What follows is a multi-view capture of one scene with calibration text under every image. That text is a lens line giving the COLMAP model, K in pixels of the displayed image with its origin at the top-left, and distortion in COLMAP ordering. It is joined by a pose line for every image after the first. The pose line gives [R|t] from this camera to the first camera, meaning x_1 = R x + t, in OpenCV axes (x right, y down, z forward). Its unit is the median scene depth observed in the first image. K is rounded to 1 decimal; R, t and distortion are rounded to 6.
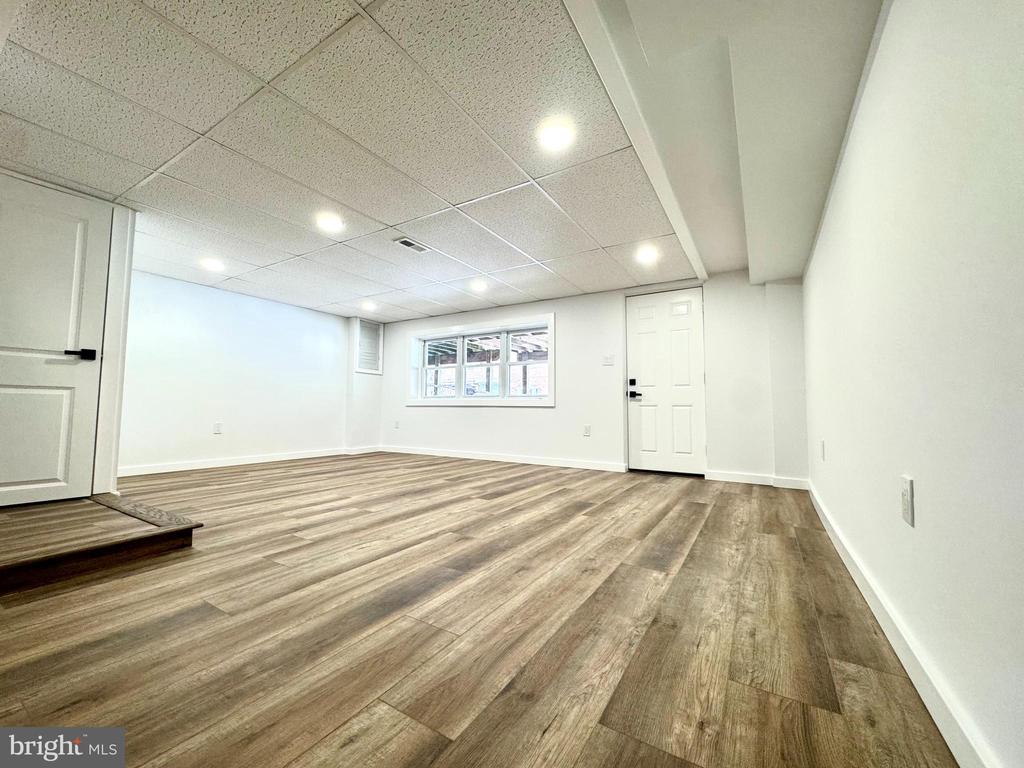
lens RADIAL K [[408.1, 0, 510.2], [0, 408.1, 382.1], [0, 0, 1]] dist [-0.002792, -0.000045]
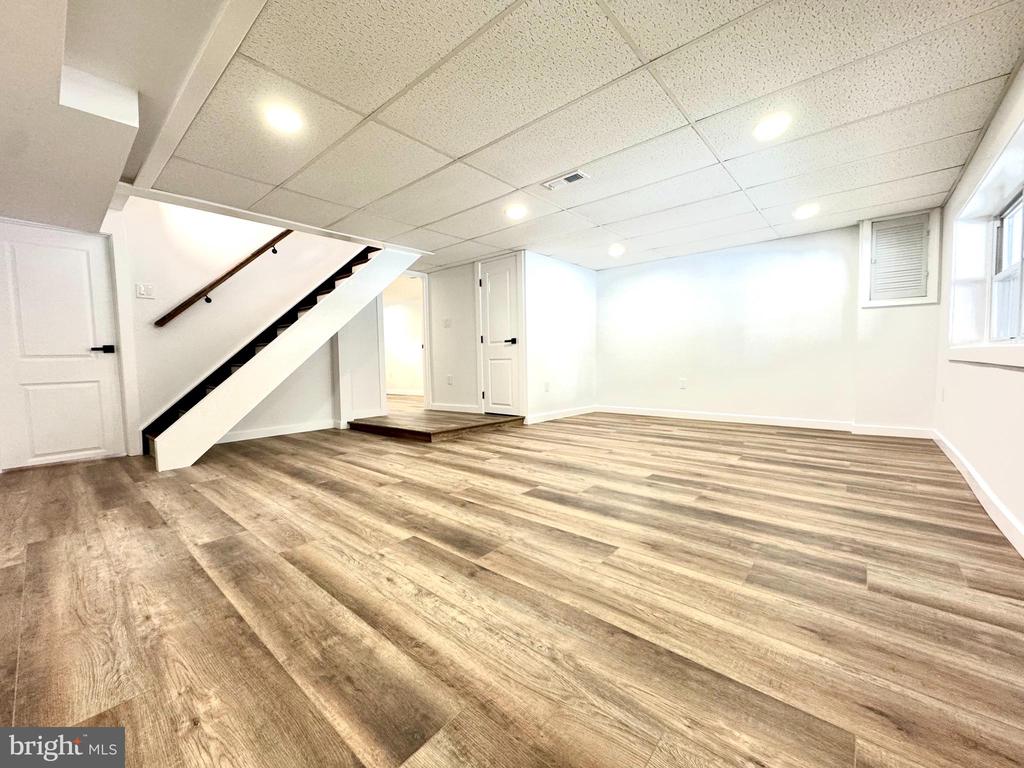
lens RADIAL K [[406.4, 0, 514.4], [0, 406.4, 399.6], [0, 0, 1]] dist [-0.001071, -0.000182]
pose [[-0.155139, 0.092843, -0.983520, 1.145421], [0.083776, 0.993224, 0.080544, 0.071383], [0.984334, -0.069899, -0.161866, 1.825857]]
